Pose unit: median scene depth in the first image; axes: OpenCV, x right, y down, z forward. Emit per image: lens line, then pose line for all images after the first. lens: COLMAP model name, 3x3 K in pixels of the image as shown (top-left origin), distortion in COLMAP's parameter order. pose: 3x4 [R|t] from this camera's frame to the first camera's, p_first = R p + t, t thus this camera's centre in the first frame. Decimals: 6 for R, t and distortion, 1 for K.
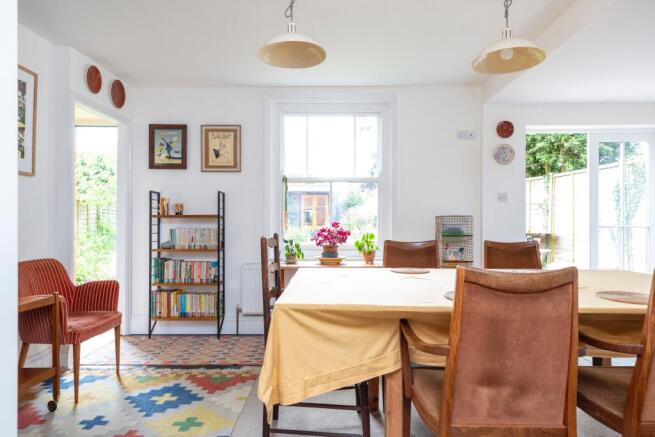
lens RADIAL K [[411.2, 0, 327.5], [0, 411.2, 218.5], [0, 0, 1]] dist [-0.000329, -0.000116]
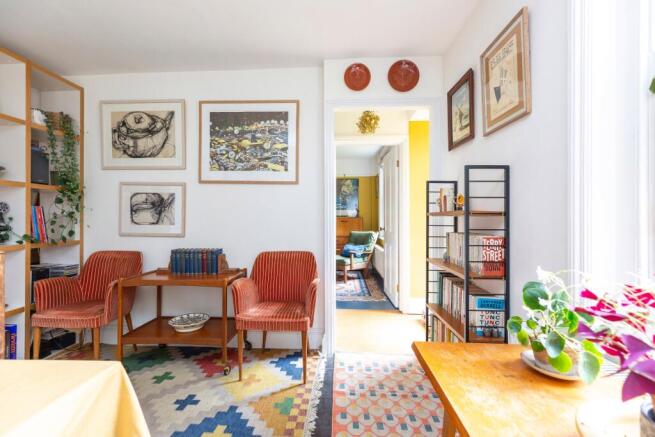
lens RADIAL K [[288.3, 0, 327.5], [0, 288.3, 218.5], [0, 0, 1]] dist [0.000868, 0.000135]
pose [[-0.040754, 0.000737, -0.999169, 0.147516], [0.001854, 0.999998, 0.000662, 0.001640], [0.999167, -0.001825, -0.040756, 1.088726]]
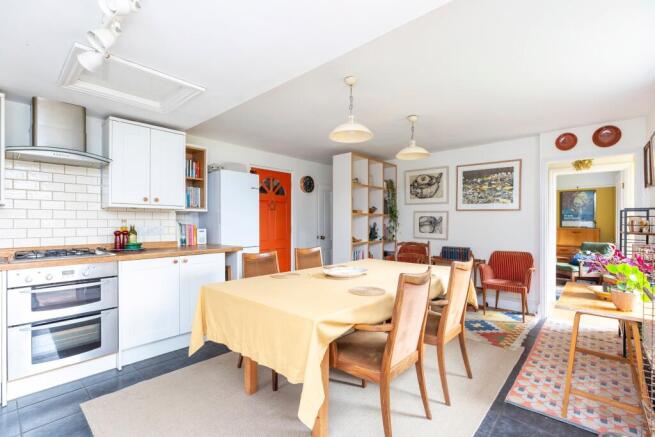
lens RADIAL K [[297.4, 0, 327.1], [0, 297.4, 222.5], [0, 0, 1]] dist [0.000768, 0.000527]
pose [[-0.668277, -0.005122, -0.743895, 0.976629], [-0.005320, 0.999984, -0.002106, -0.034096], [0.743893, 0.002550, -0.668293, 1.230321]]
